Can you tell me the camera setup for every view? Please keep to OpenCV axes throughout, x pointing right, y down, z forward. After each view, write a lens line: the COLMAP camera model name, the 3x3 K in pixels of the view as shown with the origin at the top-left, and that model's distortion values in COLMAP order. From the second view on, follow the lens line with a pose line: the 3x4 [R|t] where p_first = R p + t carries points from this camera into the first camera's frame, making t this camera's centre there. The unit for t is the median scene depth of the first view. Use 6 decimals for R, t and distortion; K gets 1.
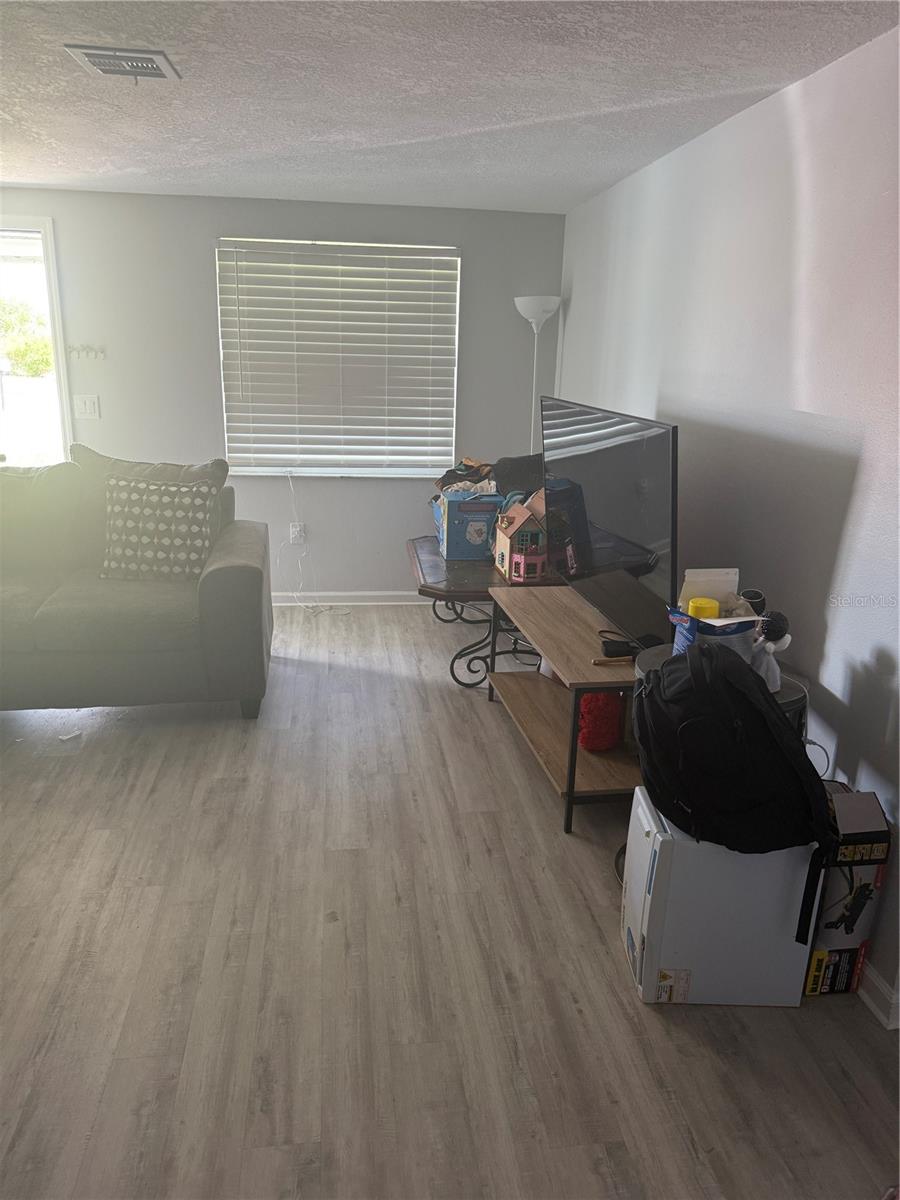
lens RADIAL K [[843.9, 0, 450.0], [0, 843.9, 600.0], [0, 0, 1]] dist [0.132522, -0.230115]
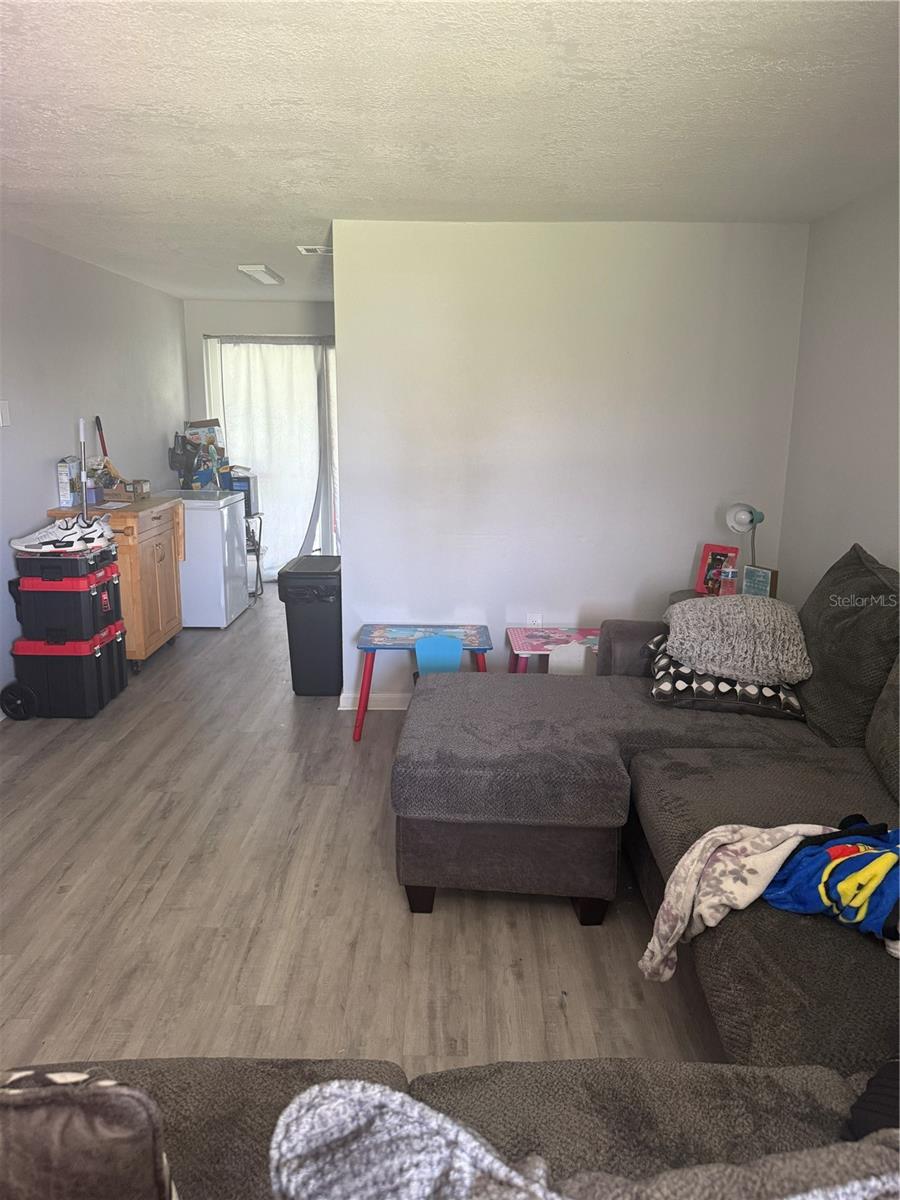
lens RADIAL K [[843.9, 0, 450.0], [0, 843.9, 600.0], [0, 0, 1]] dist [0.132522, -0.230115]
pose [[-0.990056, -0.064989, 0.124760, -0.517470], [0.004991, 0.870099, 0.492851, -0.349553], [-0.140584, 0.488573, -0.861123, 1.177371]]
